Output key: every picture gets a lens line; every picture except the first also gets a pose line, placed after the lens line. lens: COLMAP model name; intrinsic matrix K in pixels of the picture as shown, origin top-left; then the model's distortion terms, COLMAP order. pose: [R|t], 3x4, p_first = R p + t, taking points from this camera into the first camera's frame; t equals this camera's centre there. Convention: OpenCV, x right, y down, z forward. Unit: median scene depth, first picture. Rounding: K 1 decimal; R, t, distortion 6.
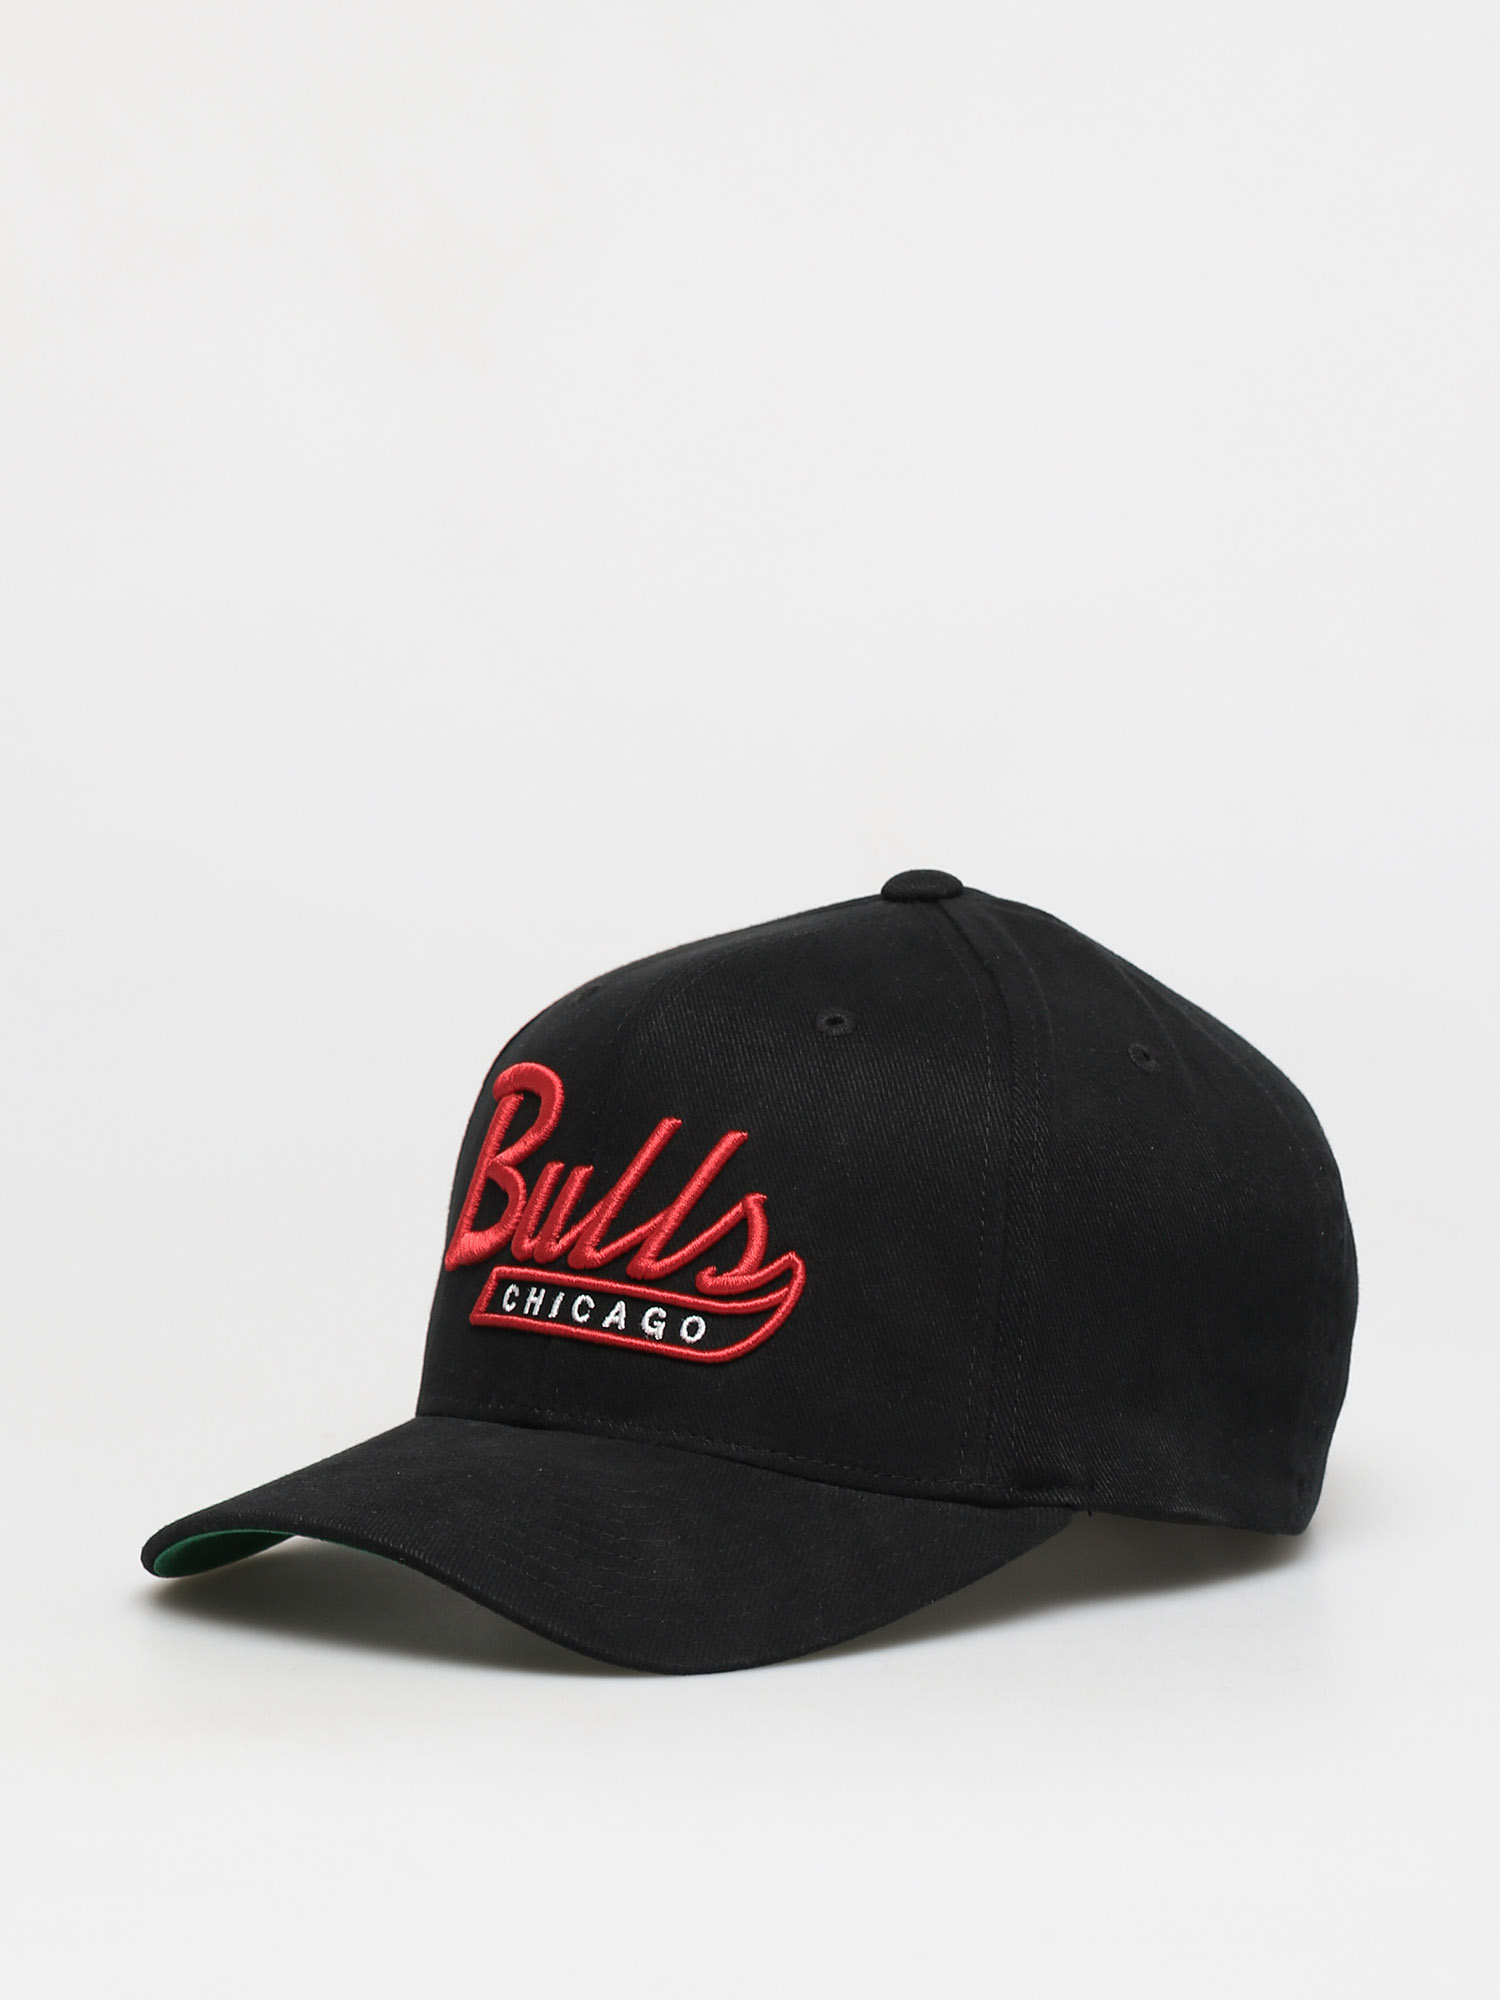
lens RADIAL K [[5657.7, 0, 750.5], [0, 5657.7, 999.6], [0, 0, 1]] dist [0.175708, 0.000000]
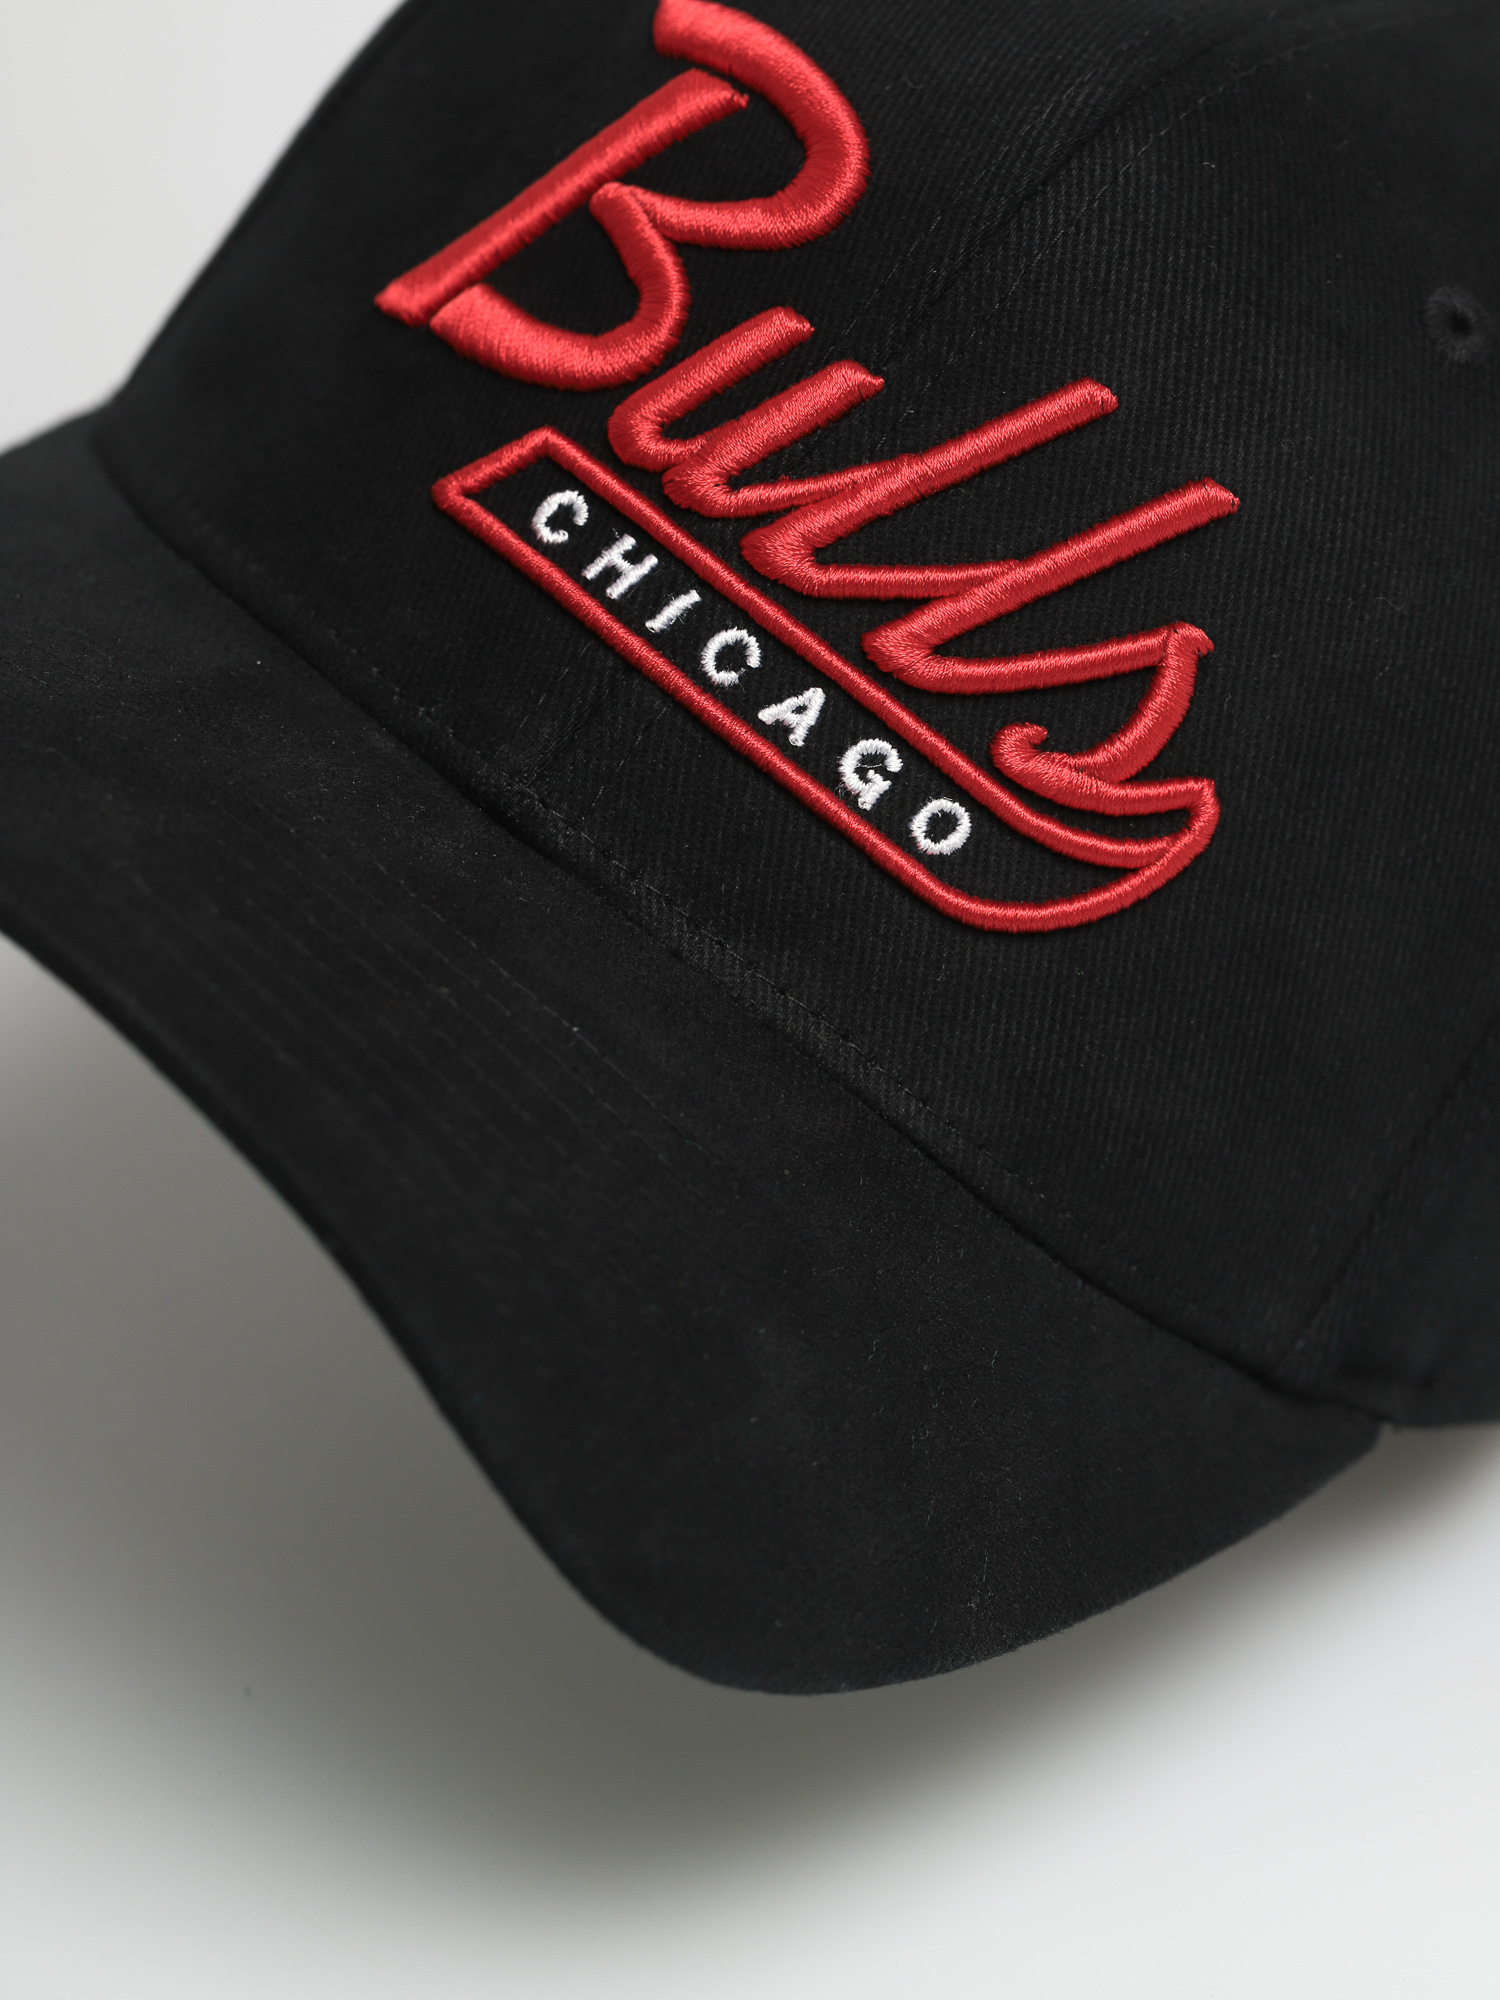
lens RADIAL K [[5657.7, 0, 748.9], [0, 5657.7, 1000.0], [0, 0, 1]] dist [0.175708, 0.000000]
pose [[0.870175, 0.428258, 0.243700, -0.129859], [-0.475953, 0.858533, 0.190760, -0.010230], [-0.127530, -0.281984, 0.950905, 0.557274]]
